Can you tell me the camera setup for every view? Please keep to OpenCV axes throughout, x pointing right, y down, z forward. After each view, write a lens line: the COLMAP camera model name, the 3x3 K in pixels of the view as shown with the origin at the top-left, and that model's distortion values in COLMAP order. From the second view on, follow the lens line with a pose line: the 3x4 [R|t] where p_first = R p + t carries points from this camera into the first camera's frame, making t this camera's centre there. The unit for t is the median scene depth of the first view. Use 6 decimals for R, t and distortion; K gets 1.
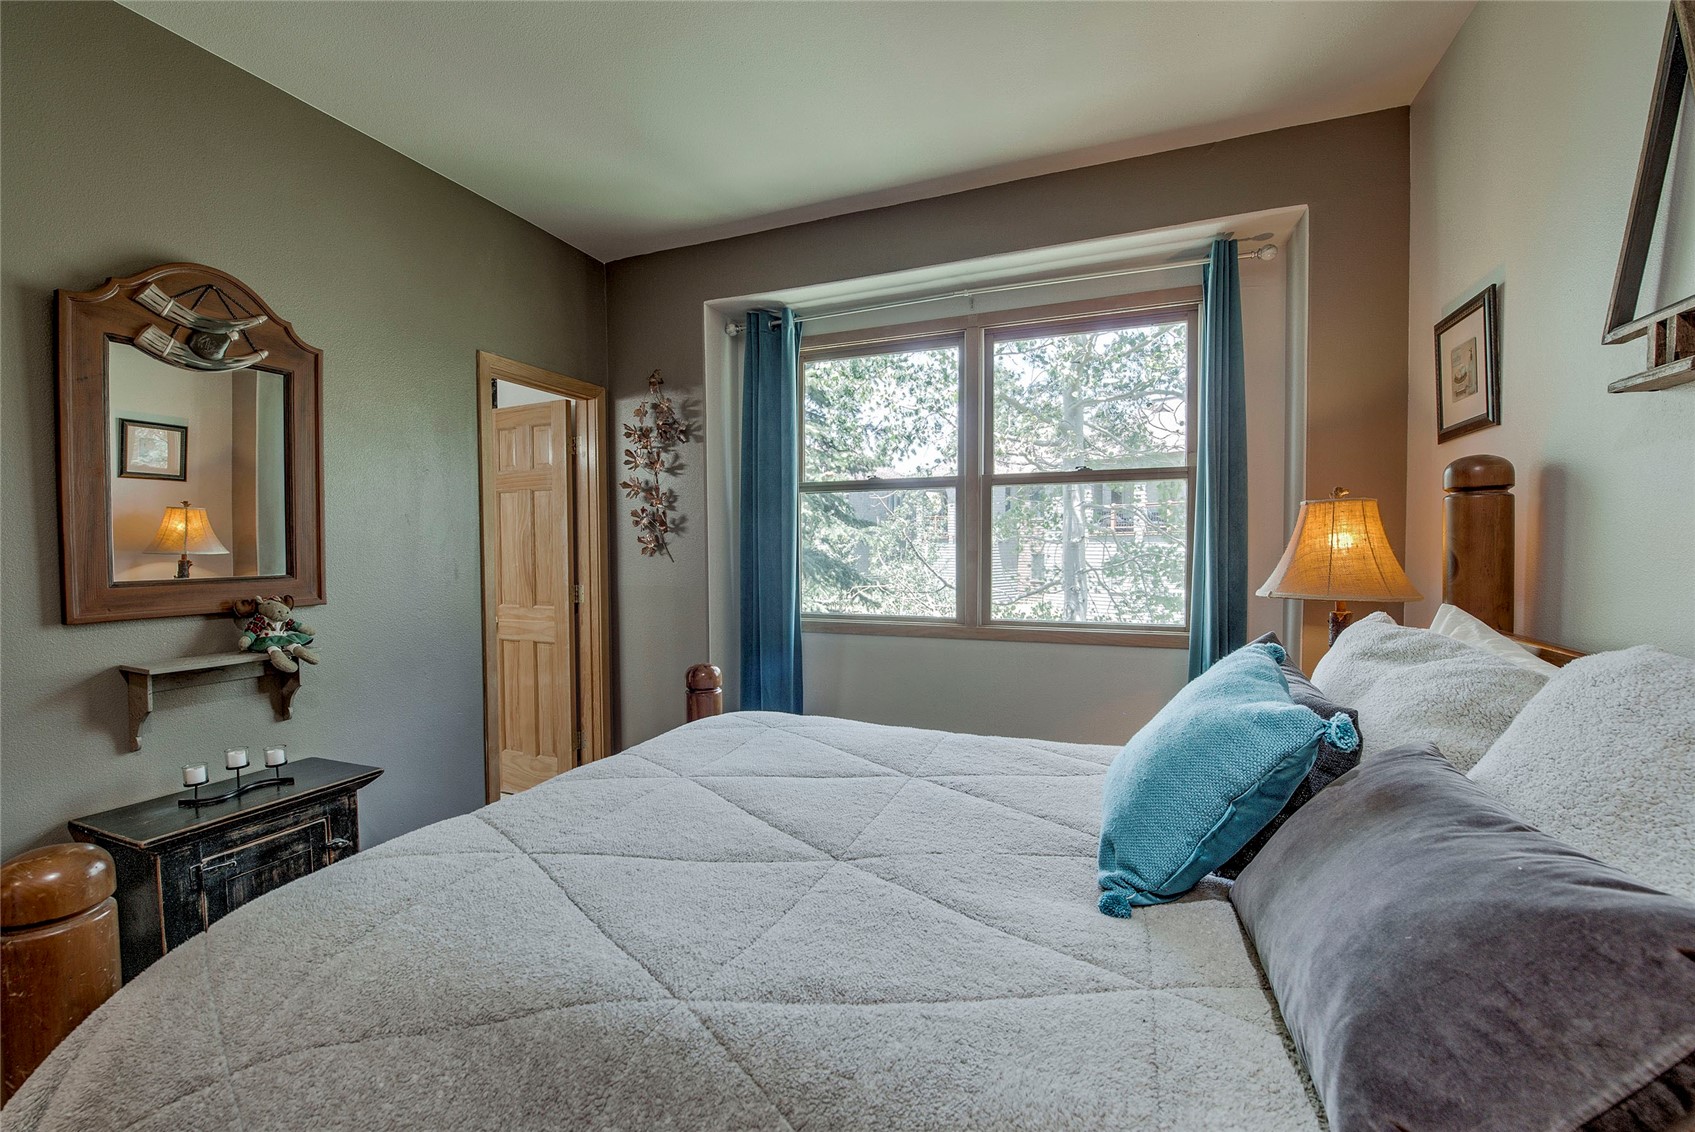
lens RADIAL K [[691.4, 0, 837.1], [0, 691.4, 568.9], [0, 0, 1]] dist [-0.011371, -0.003483]
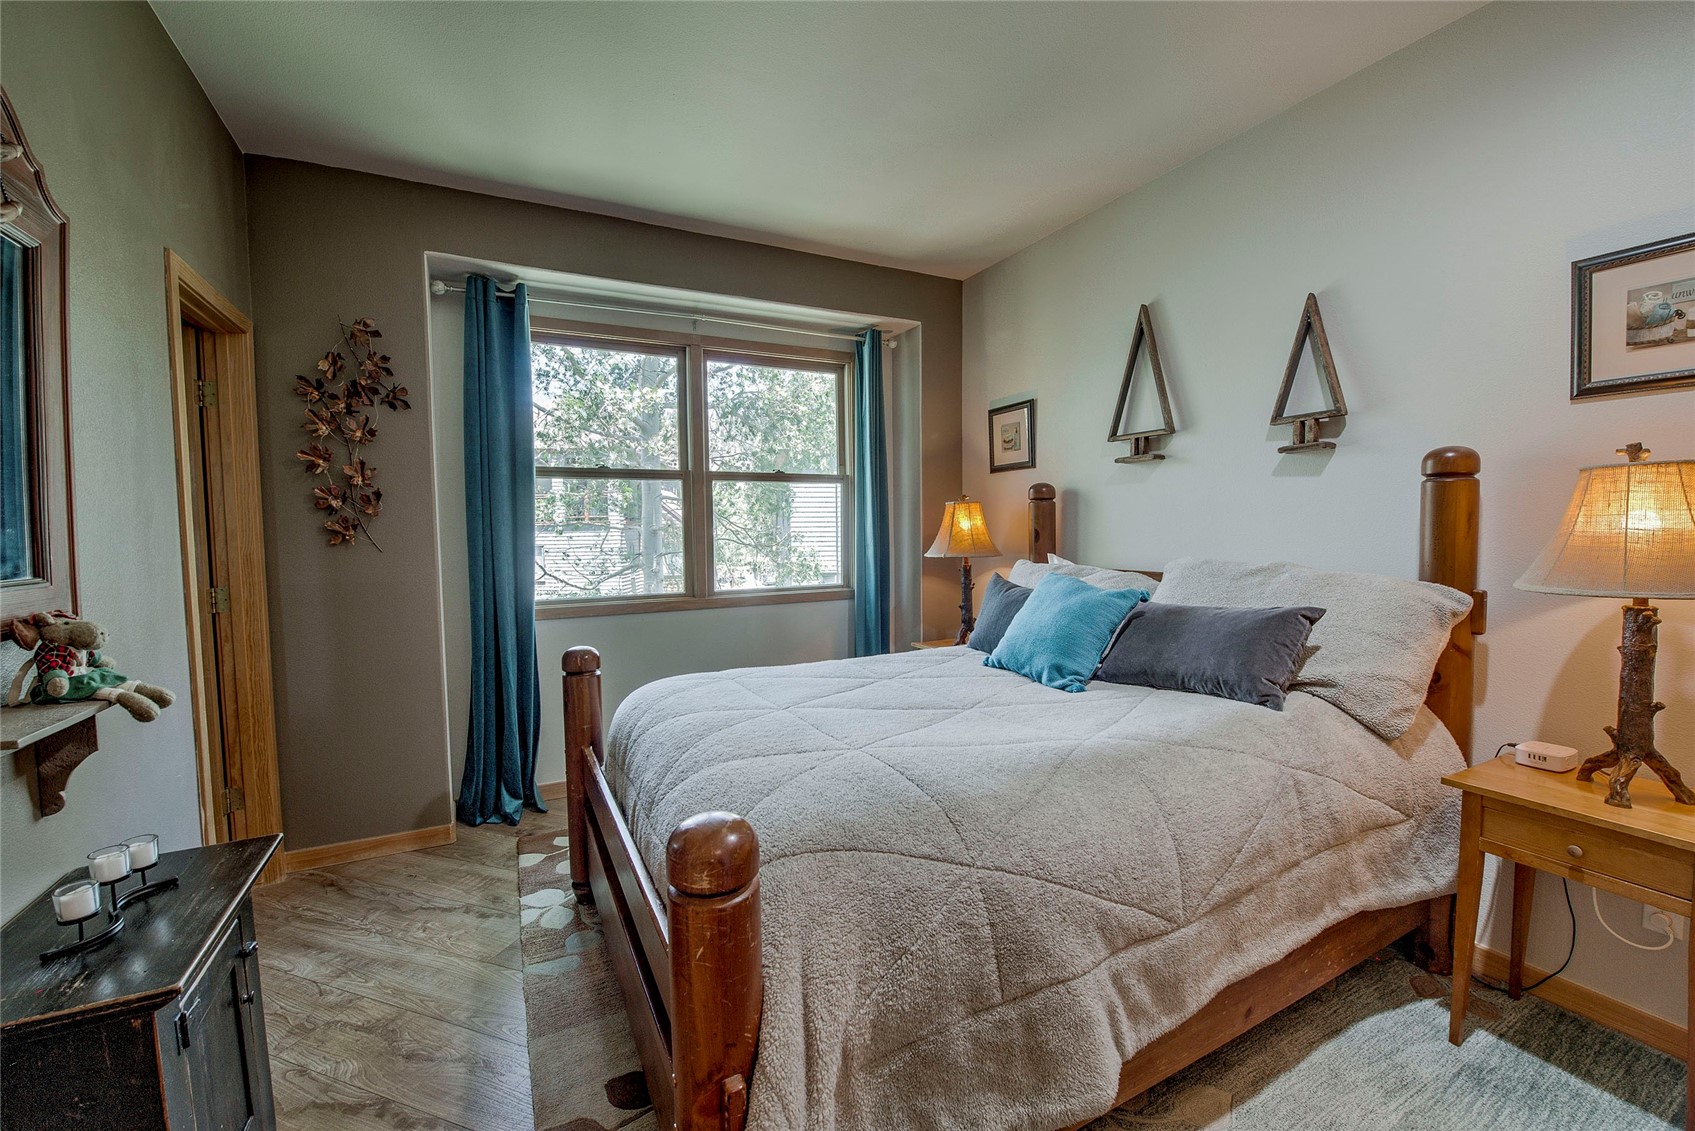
lens RADIAL K [[691.4, 0, 837.1], [0, 691.4, 568.4], [0, 0, 1]] dist [-0.011371, -0.003483]
pose [[0.653052, -0.044728, 0.755991, -0.668445], [0.036778, 0.998950, 0.027332, 0.008682], [-0.756420, 0.009955, 0.654011, 0.060317]]
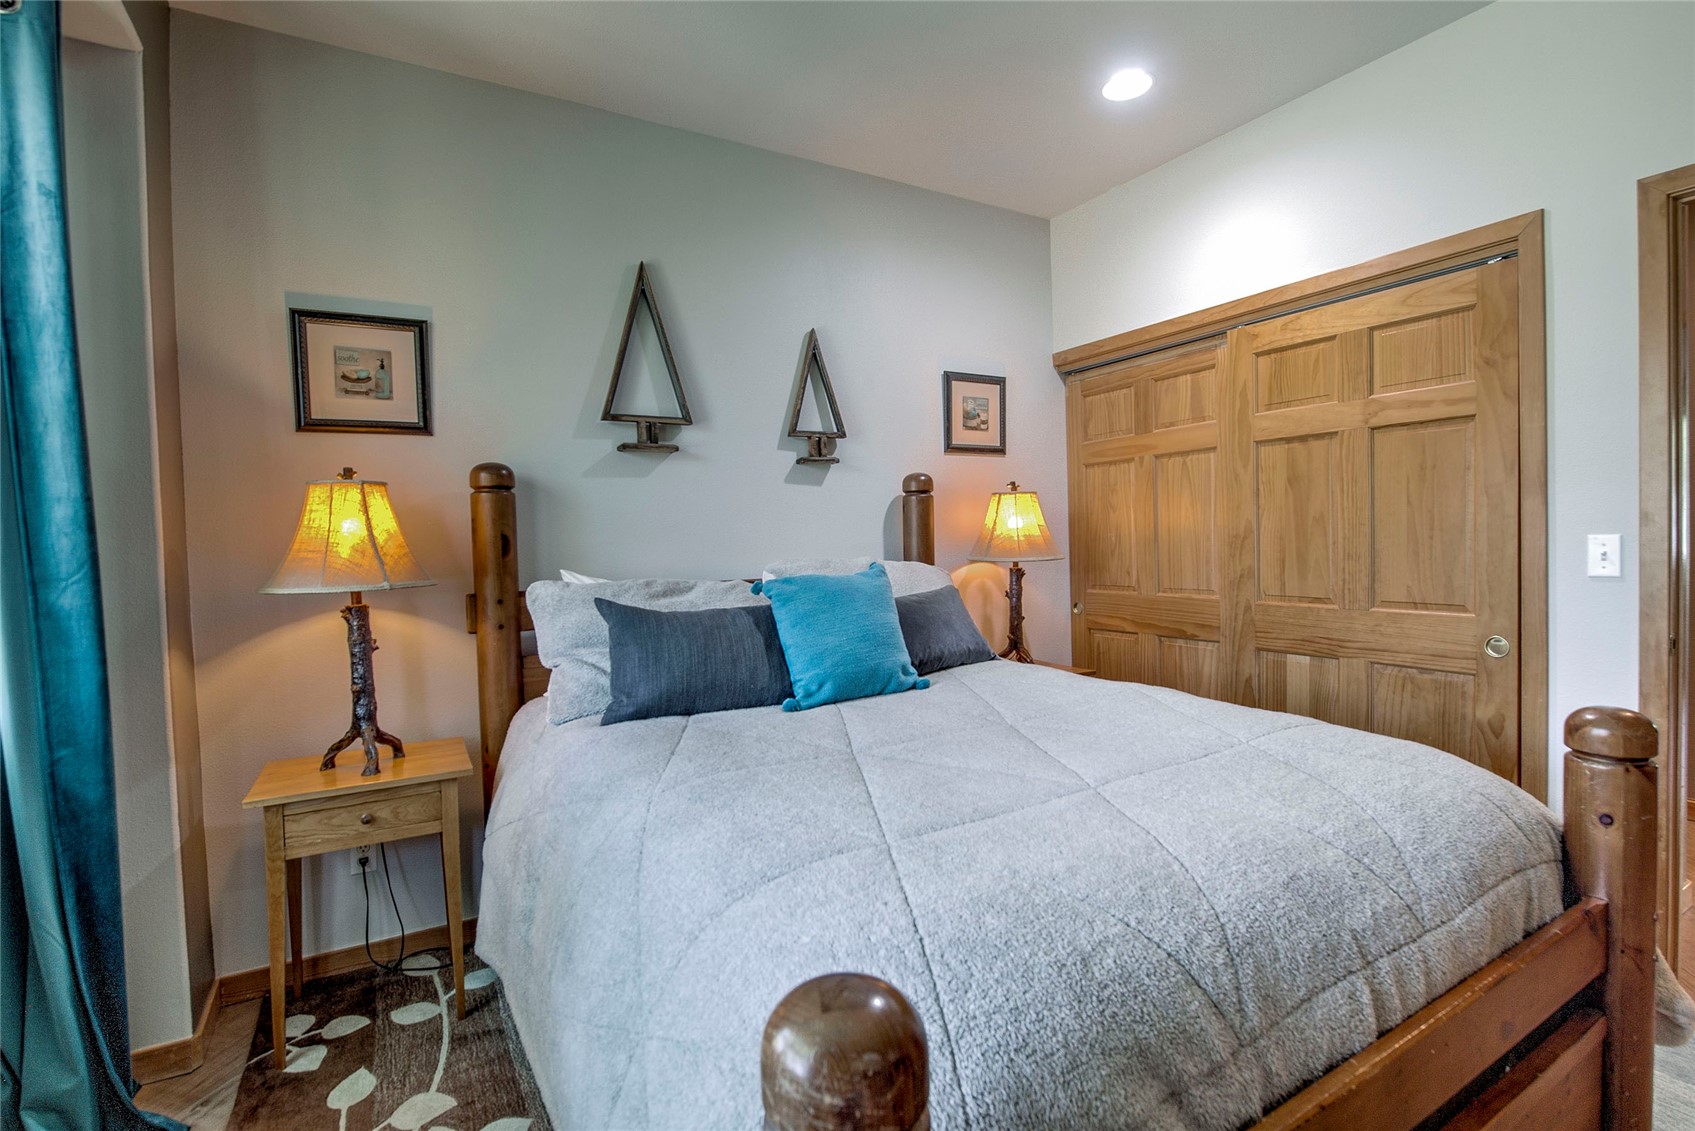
lens RADIAL K [[768.9, 0, 837.6], [0, 768.9, 565.8], [0, 0, 1]] dist [-0.010587, -0.000124]
pose [[-0.788839, 0.000860, 0.614599, -0.314640], [0.051468, 0.996579, 0.064665, -0.017482], [-0.612441, 0.082642, -0.786185, 1.104084]]
